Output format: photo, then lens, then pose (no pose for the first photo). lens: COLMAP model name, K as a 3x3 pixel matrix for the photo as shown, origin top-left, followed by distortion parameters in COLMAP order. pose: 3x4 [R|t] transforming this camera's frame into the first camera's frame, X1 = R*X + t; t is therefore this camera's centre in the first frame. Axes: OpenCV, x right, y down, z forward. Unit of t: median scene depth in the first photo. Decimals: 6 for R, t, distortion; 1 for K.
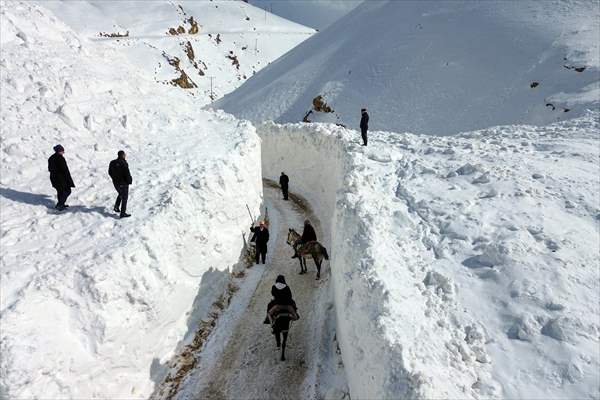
lens RADIAL K [[444.3, 0, 300.0], [0, 444.3, 200.0], [0, 0, 1]] dist [0.074394, -0.053070]
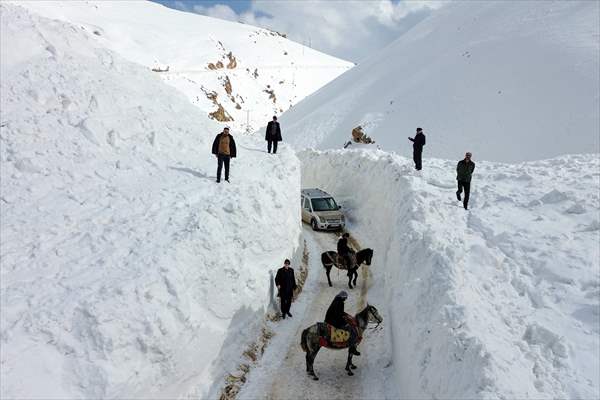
lens RADIAL K [[462.1, 0, 300.0], [0, 462.1, 200.0], [0, 0, 1]] dist [0.072851, -0.054729]
pose [[0.996898, 0.015428, -0.077181, -0.029035], [-0.021341, 0.996851, -0.076372, 0.014780], [0.075760, 0.077782, 0.994088, 0.133158]]
